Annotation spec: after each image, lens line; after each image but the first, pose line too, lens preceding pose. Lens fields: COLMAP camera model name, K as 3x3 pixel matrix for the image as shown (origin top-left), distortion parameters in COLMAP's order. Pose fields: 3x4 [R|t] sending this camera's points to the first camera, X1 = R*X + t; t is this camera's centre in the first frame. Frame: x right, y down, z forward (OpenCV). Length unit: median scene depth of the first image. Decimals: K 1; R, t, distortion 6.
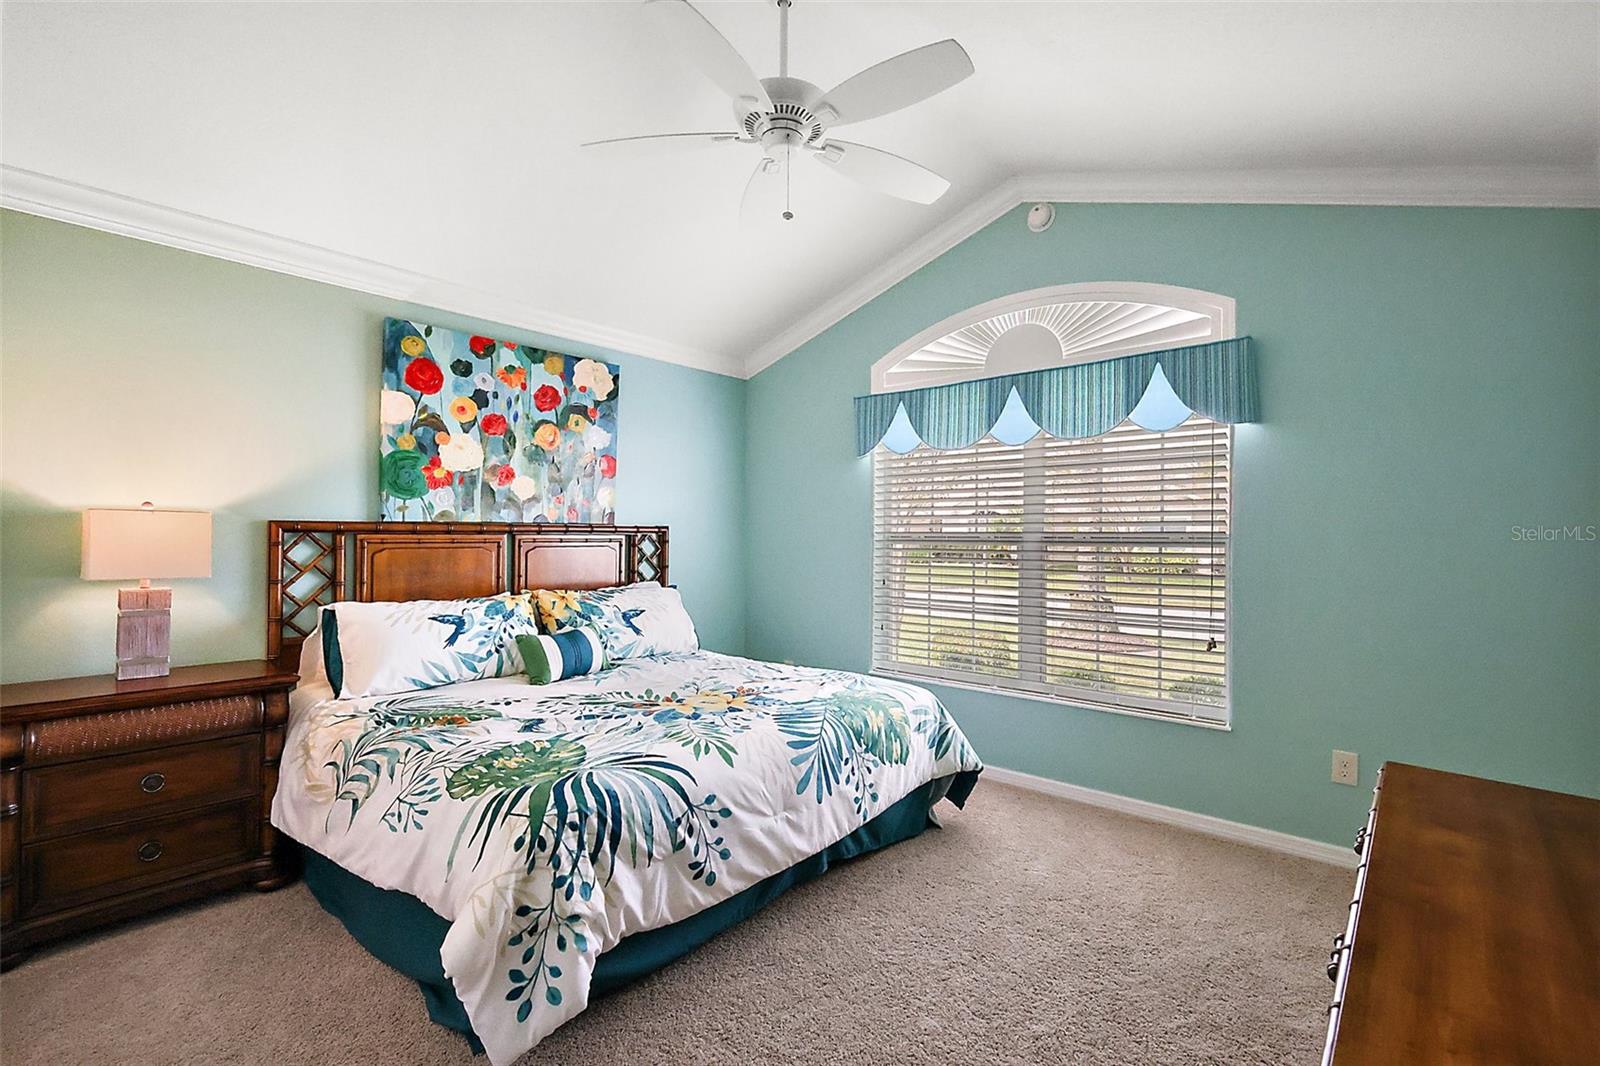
lens RADIAL K [[702.6, 0, 810.5], [0, 702.6, 534.9], [0, 0, 1]] dist [0.008628, -0.003957]
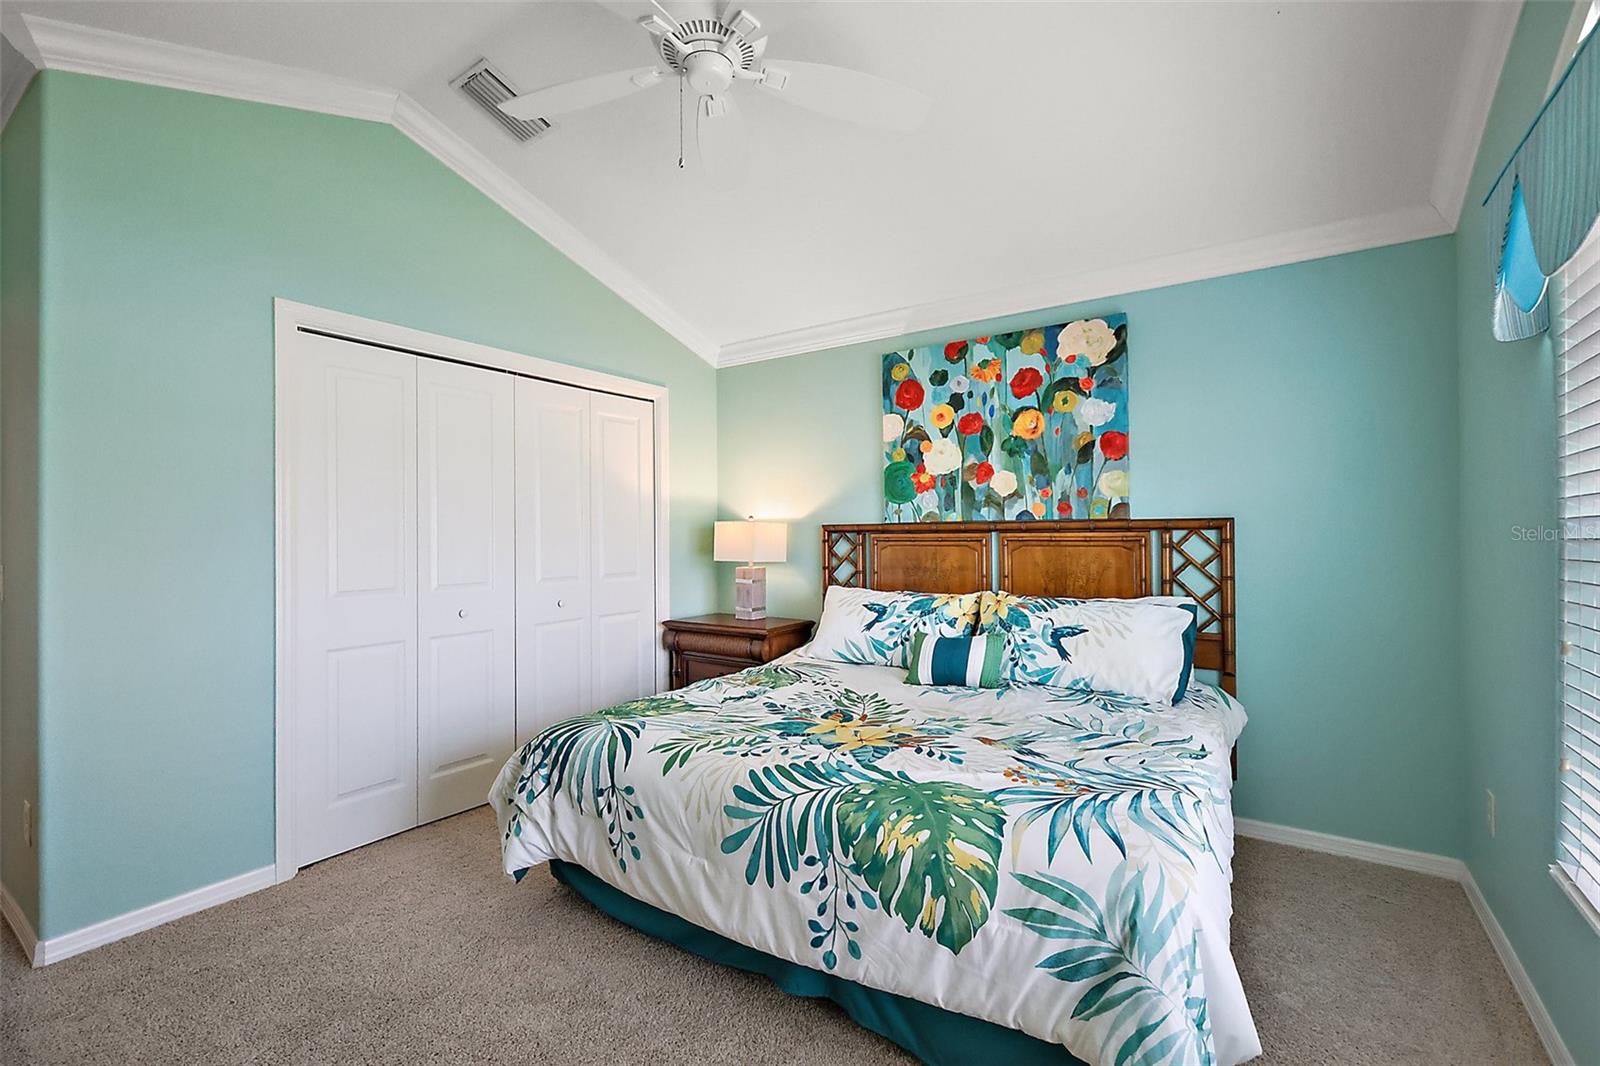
lens RADIAL K [[702.6, 0, 808.9], [0, 702.6, 533.2], [0, 0, 1]] dist [0.008628, -0.003957]
pose [[0.121774, -0.006816, -0.992534, 0.565355], [0.007415, 0.999955, -0.005958, 0.004316], [0.992530, -0.006634, 0.121819, 0.702353]]
